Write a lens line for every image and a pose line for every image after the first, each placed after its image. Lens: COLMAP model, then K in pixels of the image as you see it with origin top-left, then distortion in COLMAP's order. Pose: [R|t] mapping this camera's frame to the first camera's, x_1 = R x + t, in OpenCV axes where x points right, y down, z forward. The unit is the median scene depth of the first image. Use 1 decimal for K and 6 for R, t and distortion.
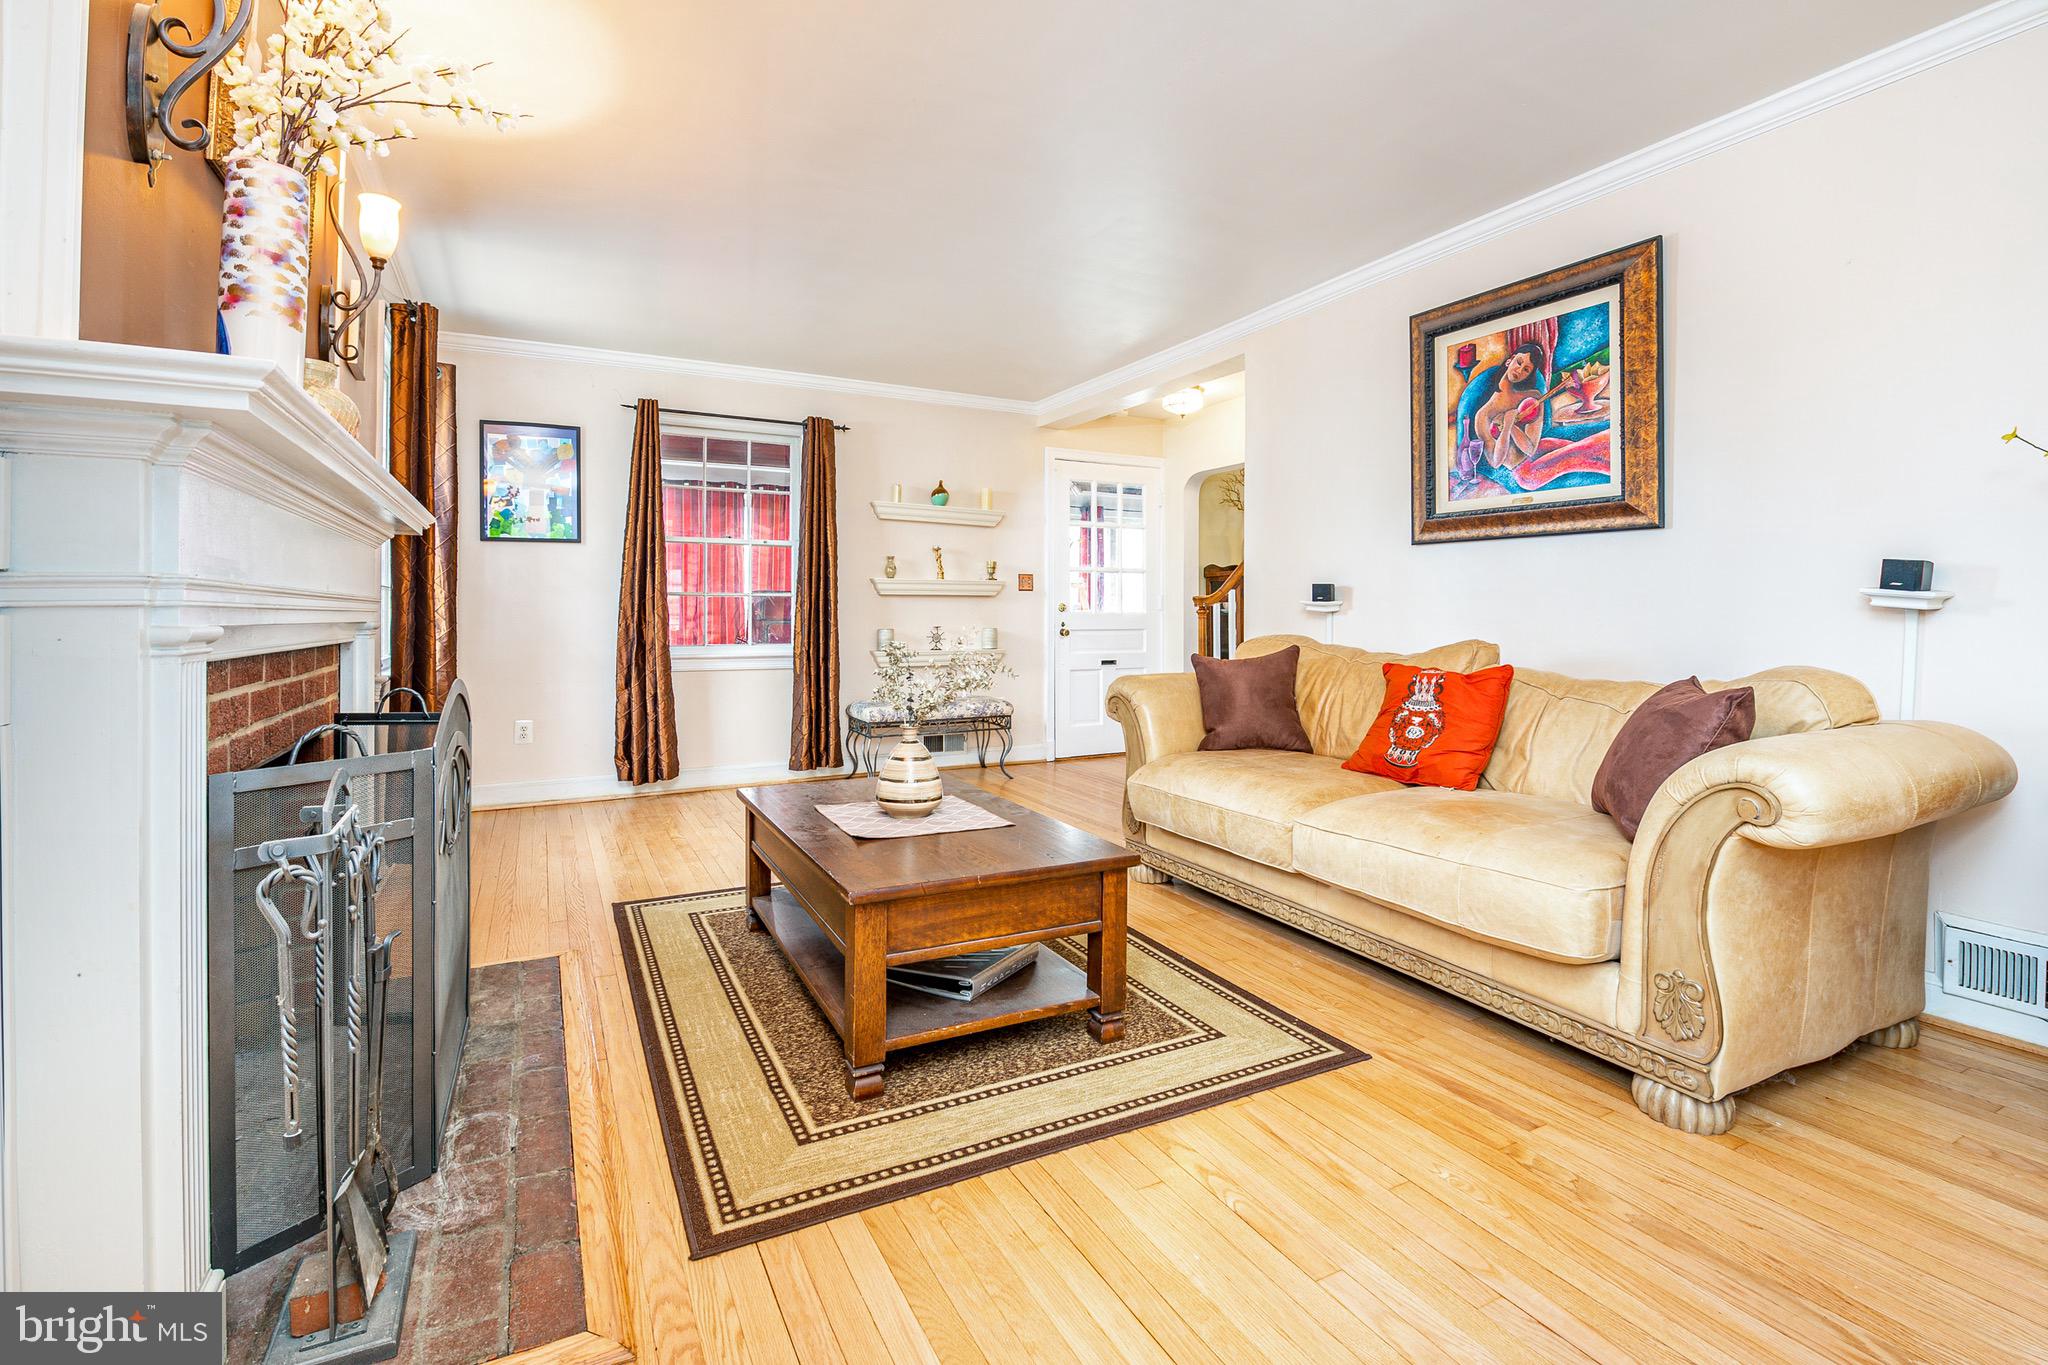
lens RADIAL K [[962.0, 0, 973.4], [0, 962.0, 619.6], [0, 0, 1]] dist [-0.010972, -0.000531]
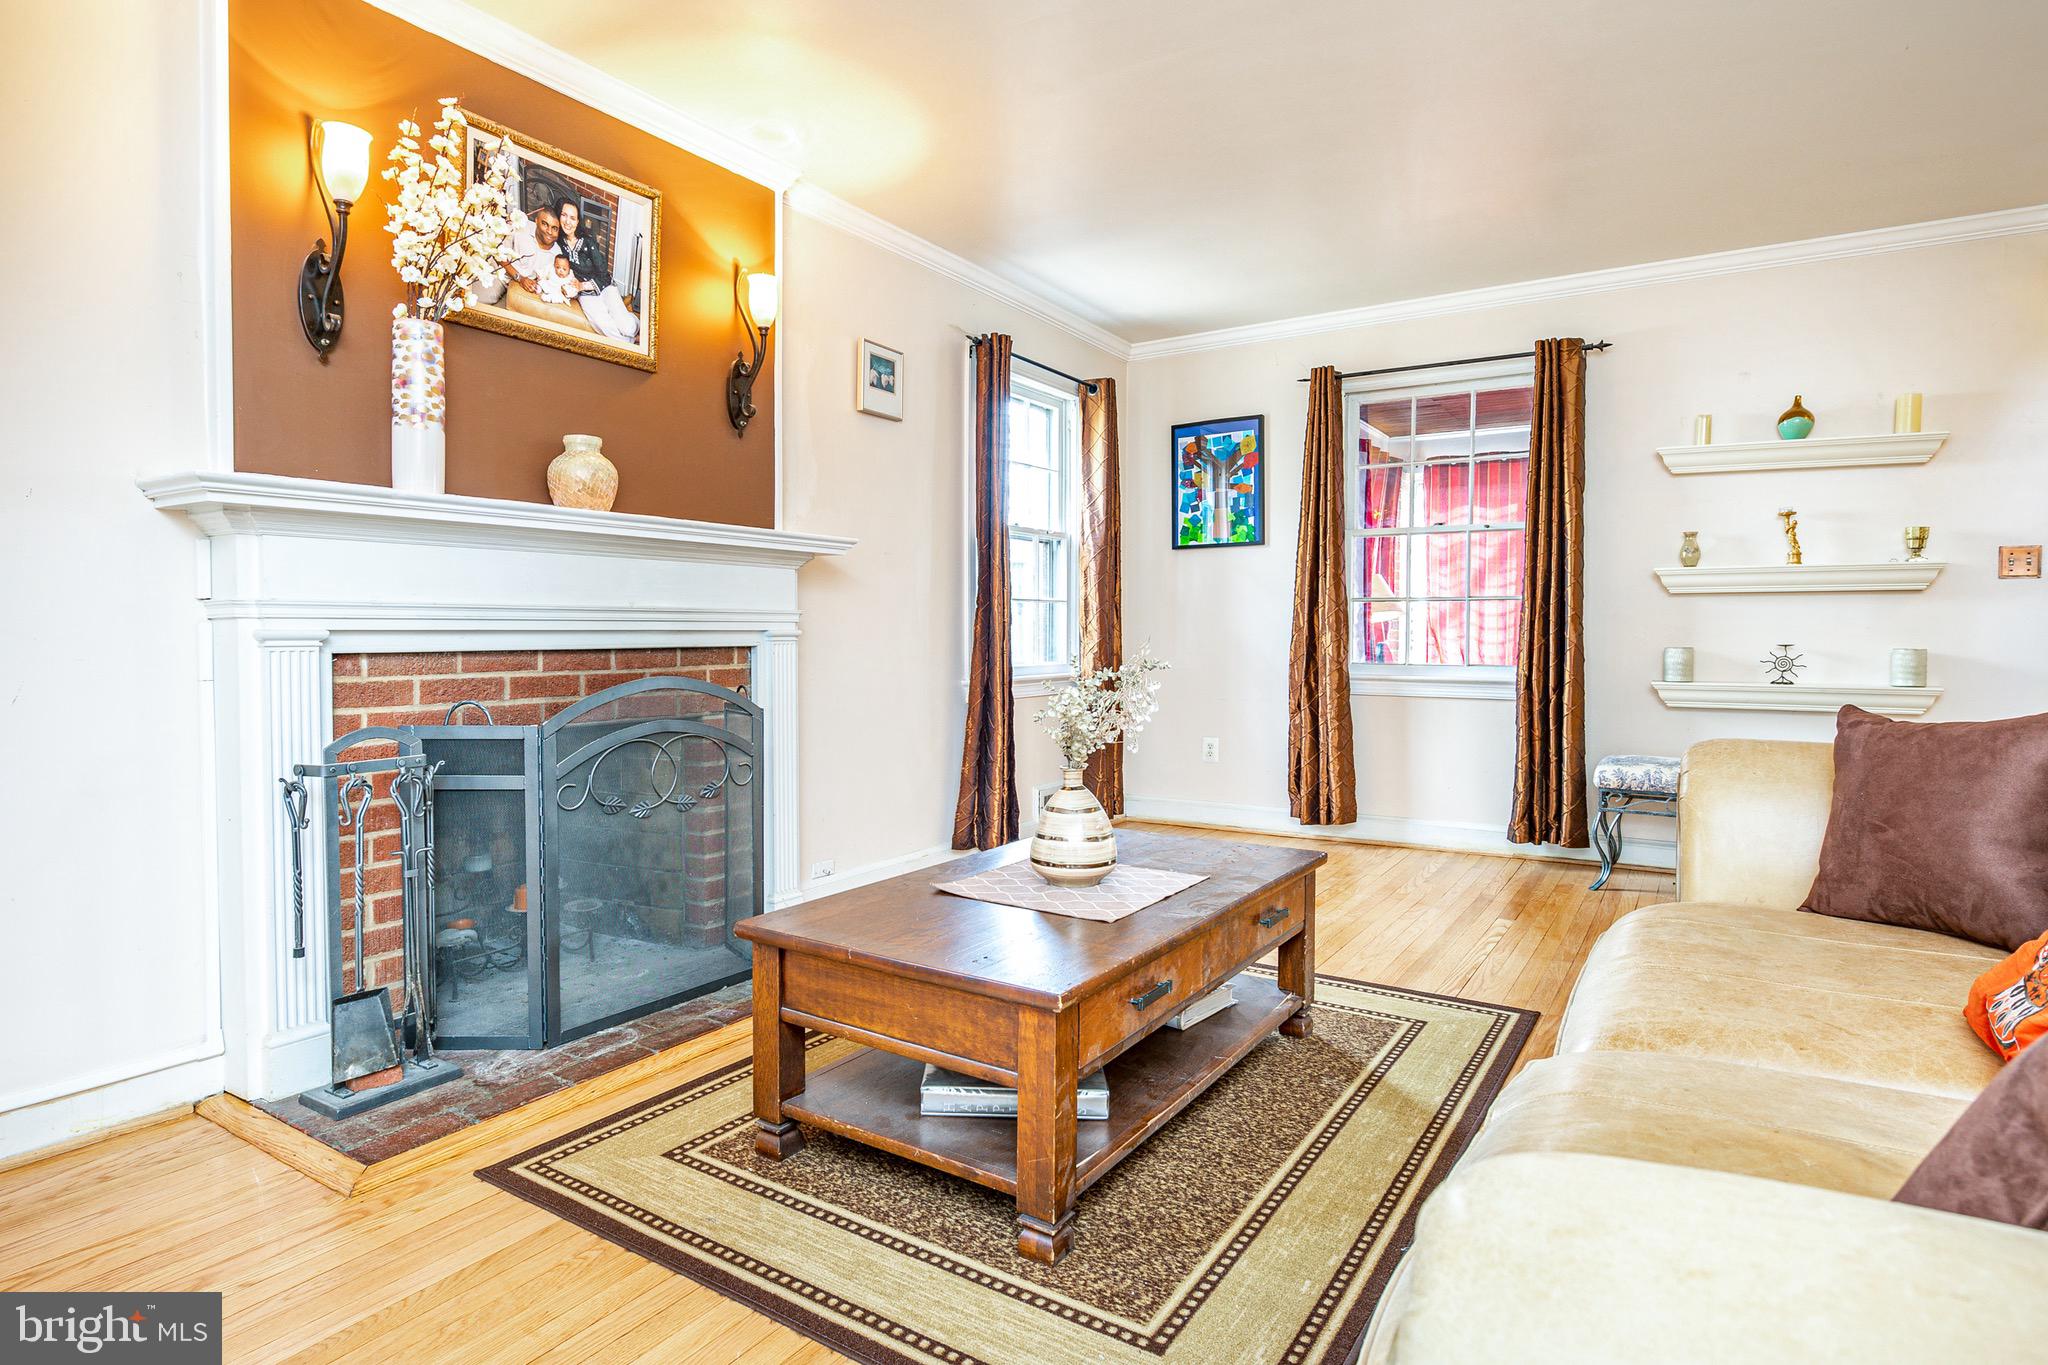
lens RADIAL K [[1107.5, 0, 1020.5], [0, 1107.5, 670.0], [0, 0, 1]] dist [-0.005478, -0.000662]
pose [[0.491419, 0.031459, -0.870355, 0.386627], [-0.003710, 0.999414, 0.034029, 0.001912], [0.870915, -0.013493, 0.491248, 0.301321]]
